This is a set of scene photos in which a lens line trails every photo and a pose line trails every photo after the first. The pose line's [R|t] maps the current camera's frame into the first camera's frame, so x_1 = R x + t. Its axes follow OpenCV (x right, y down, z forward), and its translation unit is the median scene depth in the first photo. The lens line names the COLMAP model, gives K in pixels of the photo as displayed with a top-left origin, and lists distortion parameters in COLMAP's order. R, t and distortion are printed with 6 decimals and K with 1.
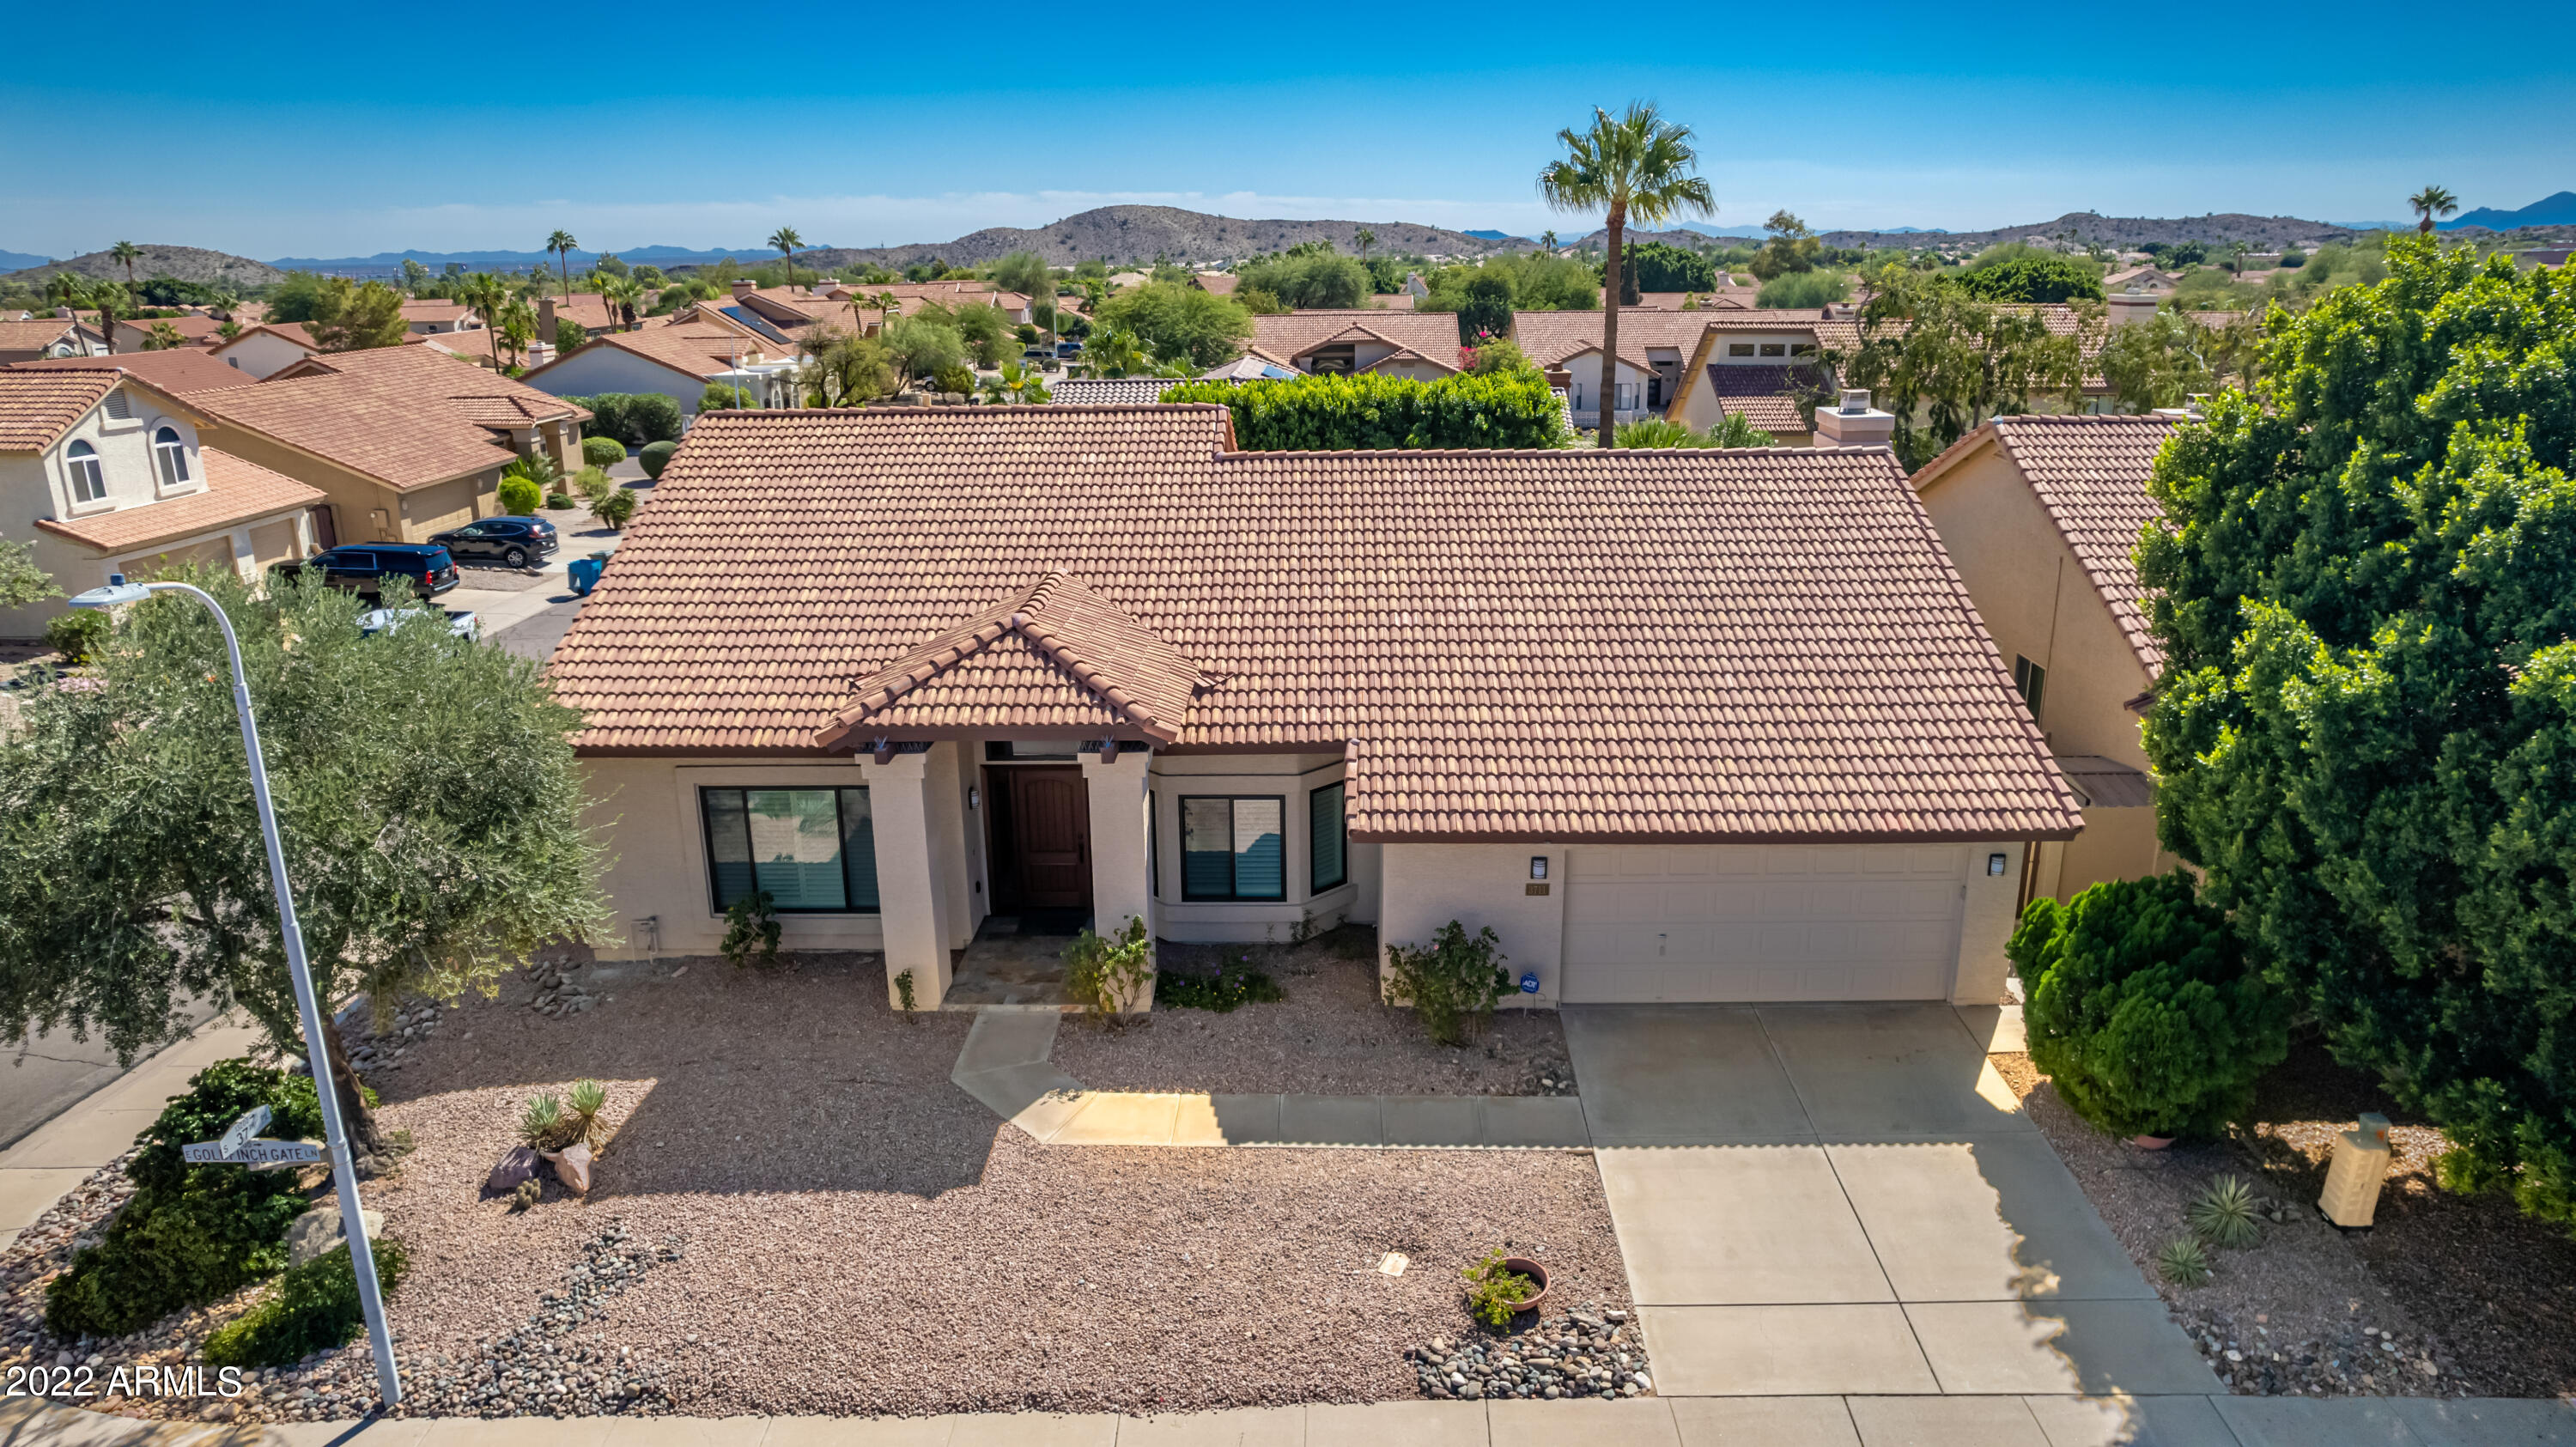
lens RADIAL K [[1645.6, 0, 1296.2], [0, 1645.6, 729.7], [0, 0, 1]] dist [-0.075374, 0.066361]
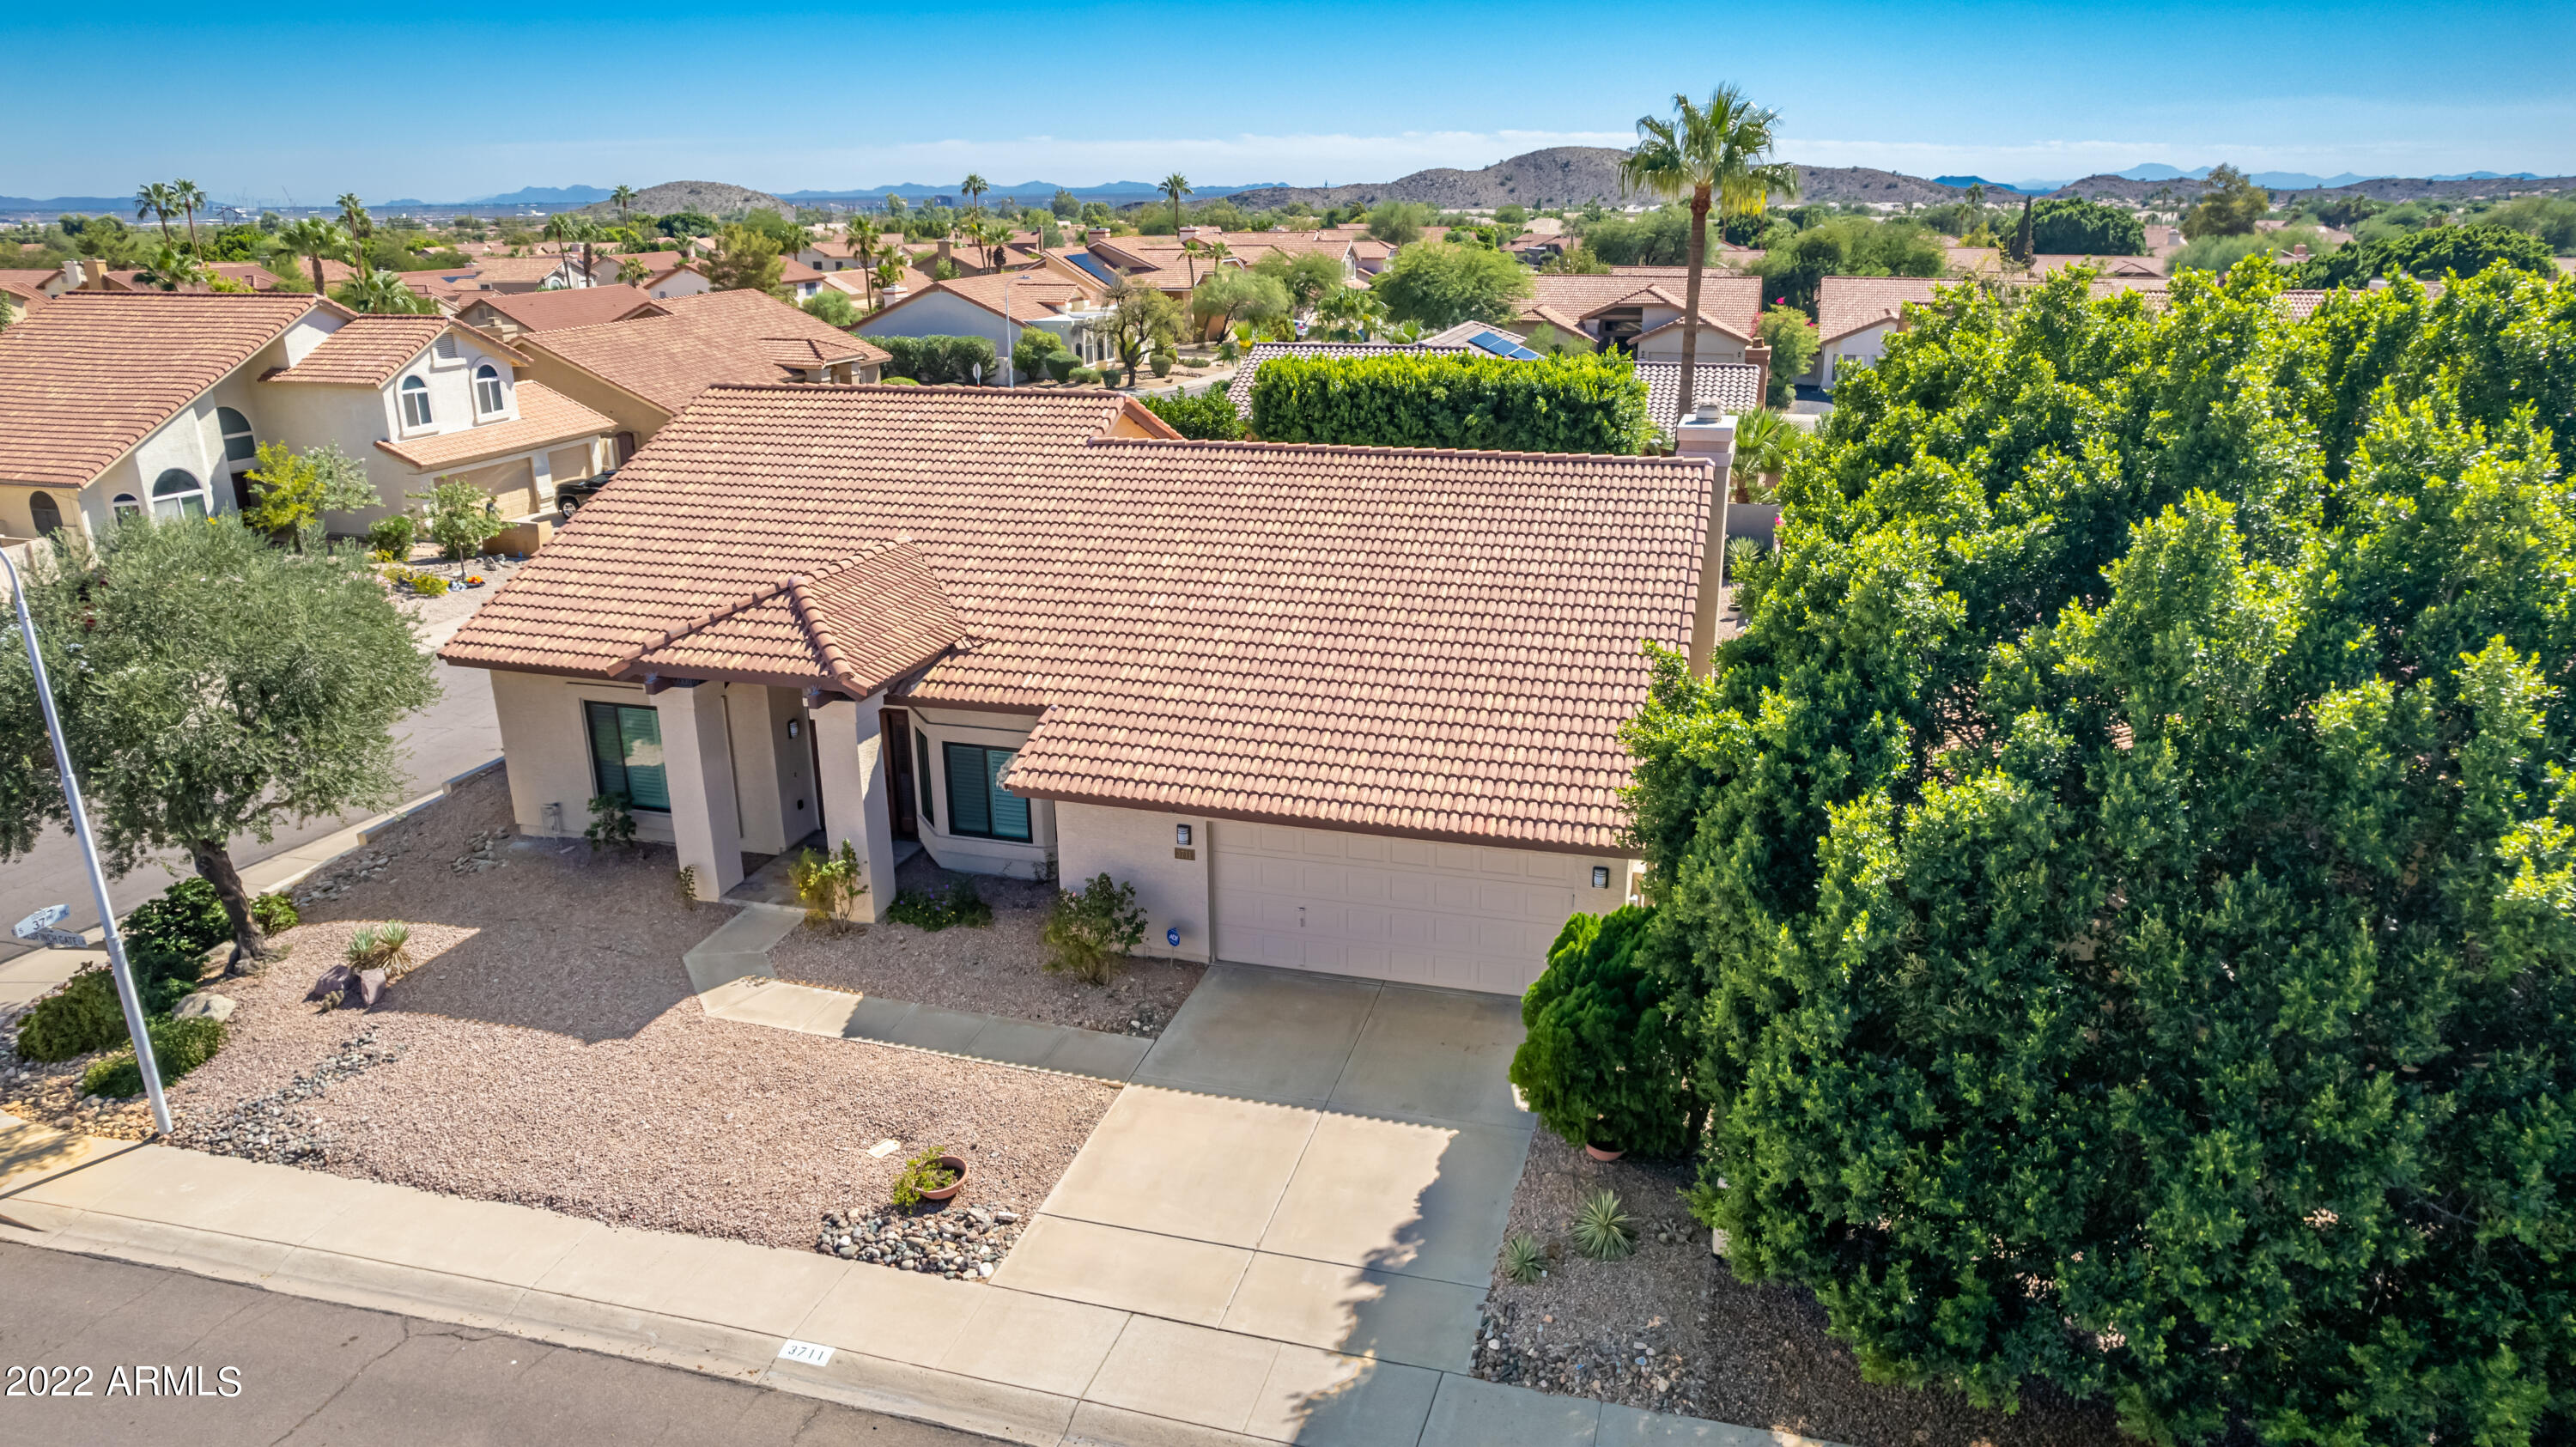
lens RADIAL K [[1645.6, 0, 1296.2], [0, 1645.6, 729.7], [0, 0, 1]] dist [-0.075374, 0.066361]
pose [[0.965727, 0.085304, -0.245143, 0.484728], [-0.077074, 0.996098, 0.042990, -0.039713], [0.247854, -0.022622, 0.968533, -0.053604]]
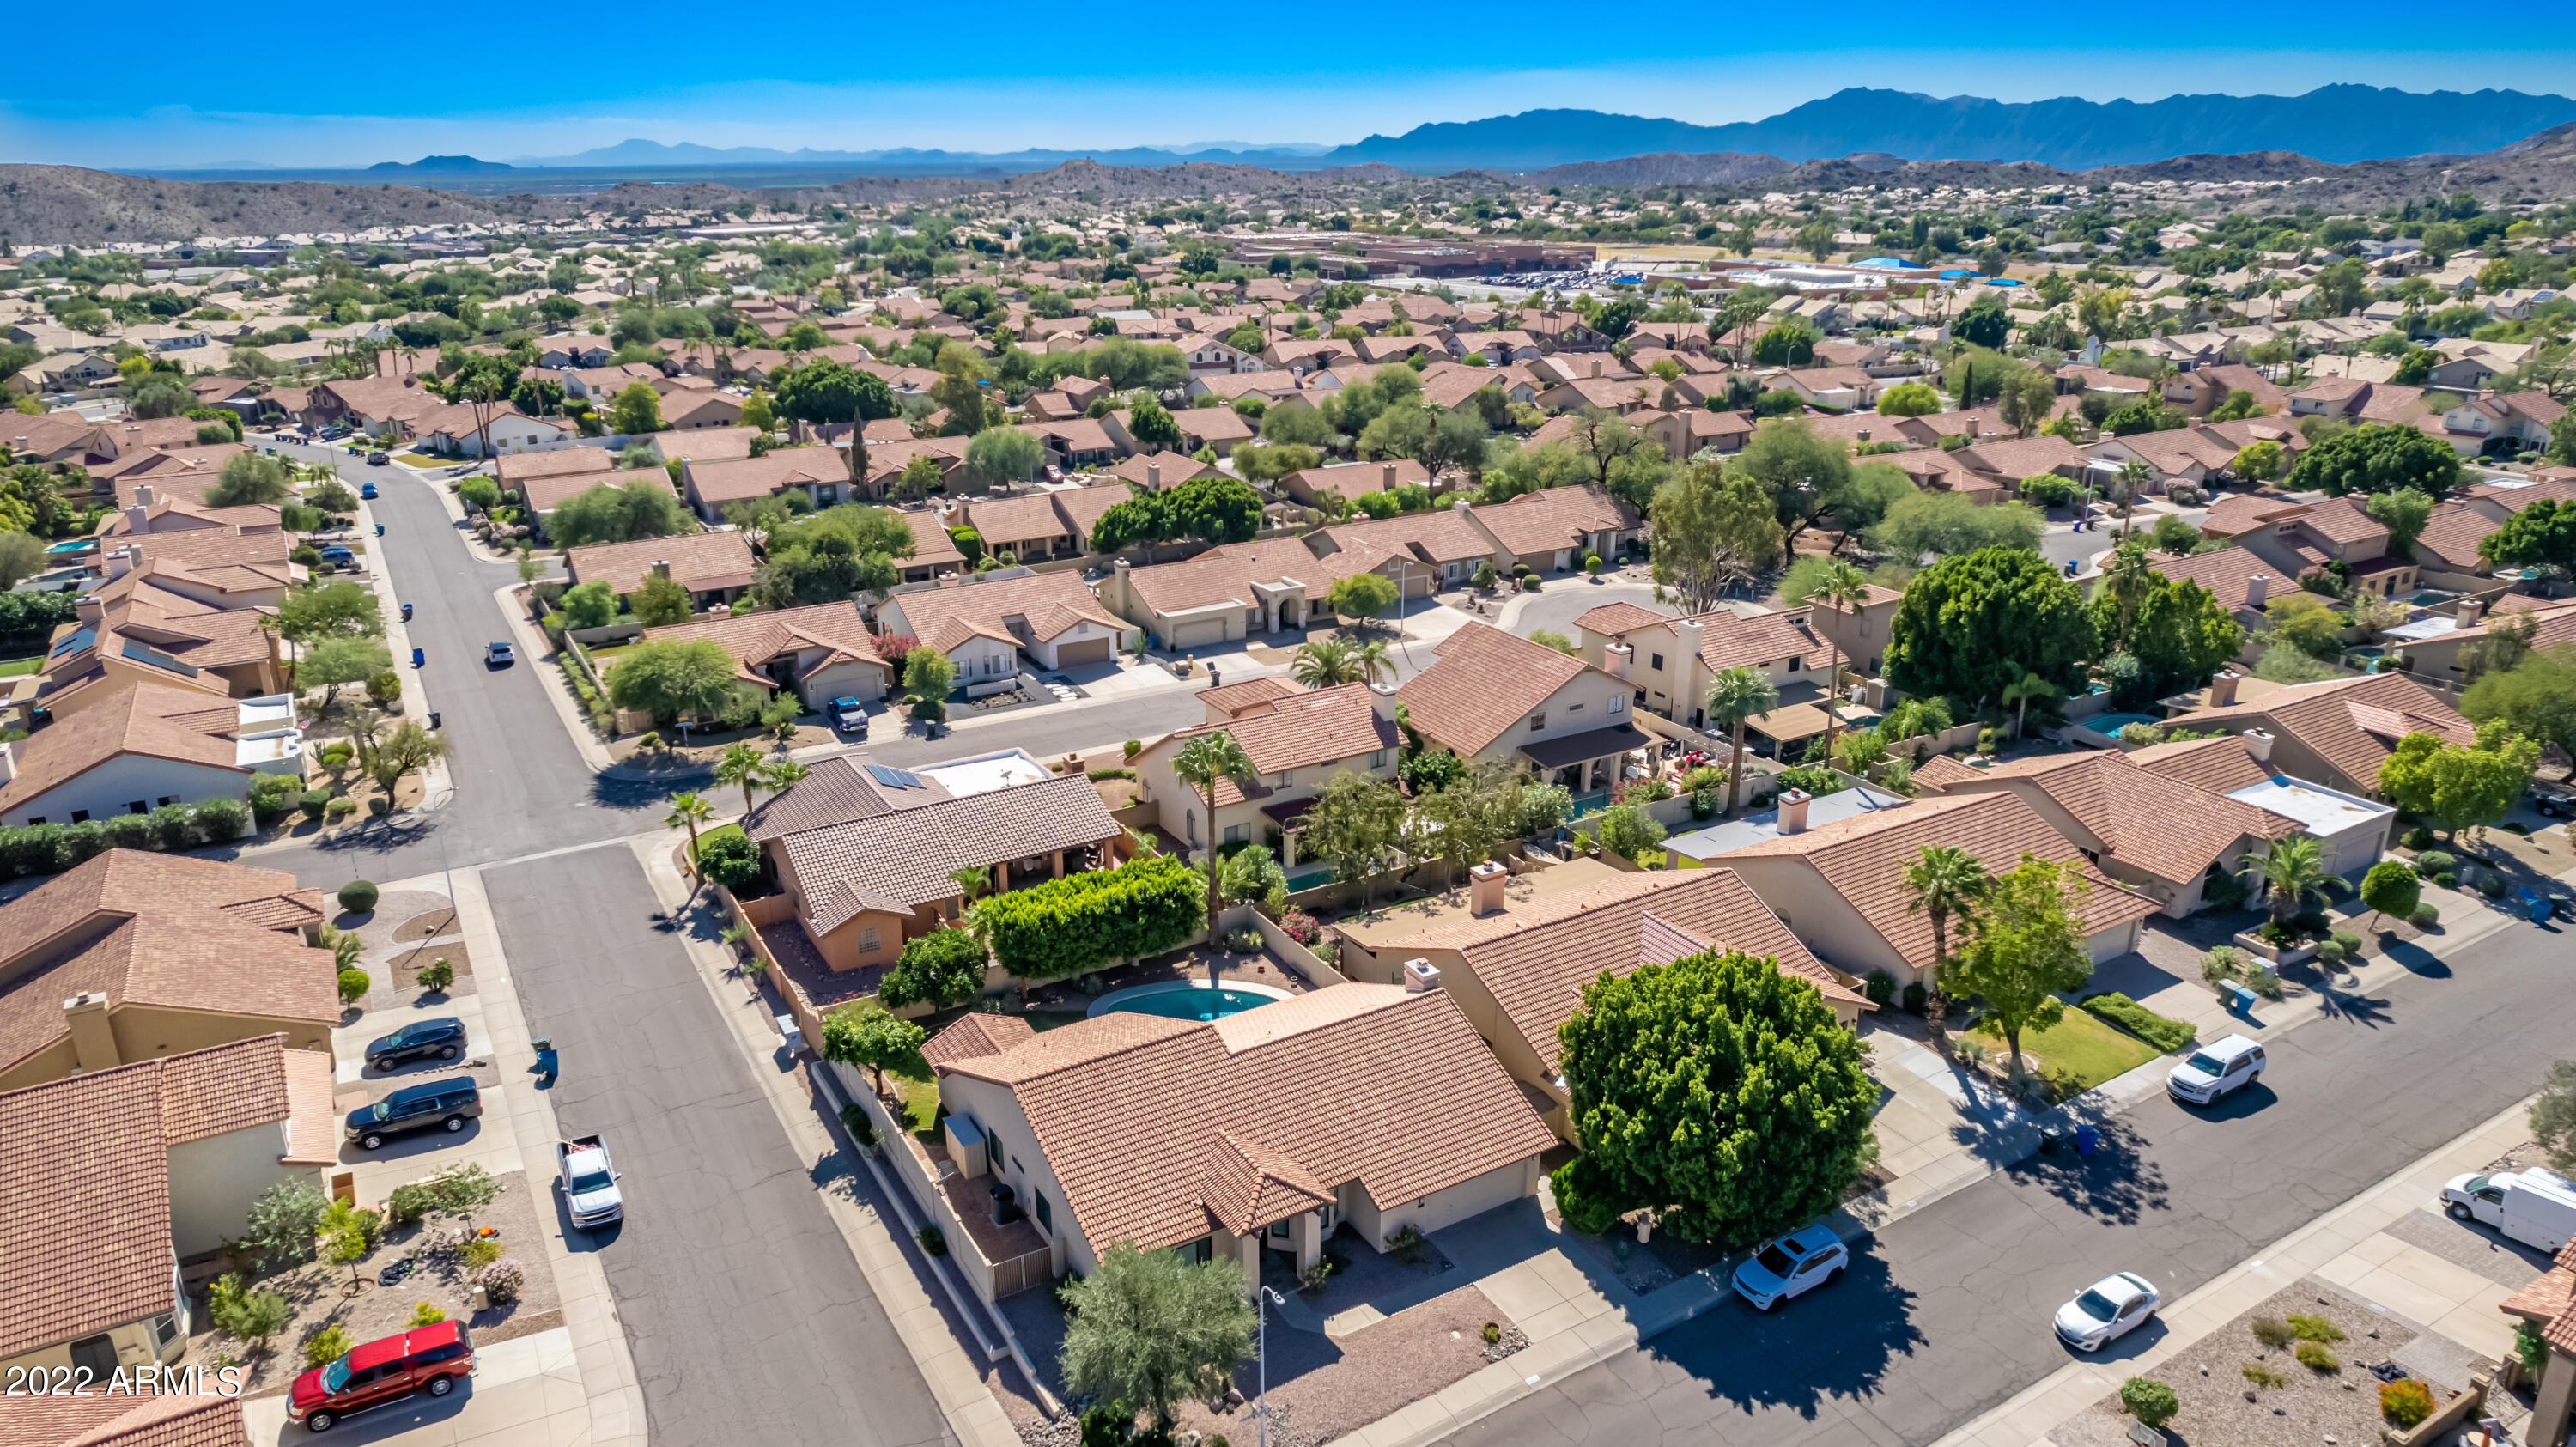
lens RADIAL K [[1661.9, 0, 1288.0], [0, 1661.9, 723.5], [0, 0, 1]] dist [-0.070994, 0.066368]
pose [[0.846224, -0.165915, 0.506337, -1.544631], [0.146415, 0.986110, 0.078426, -1.118419], [-0.512315, 0.007769, 0.858762, -1.636109]]
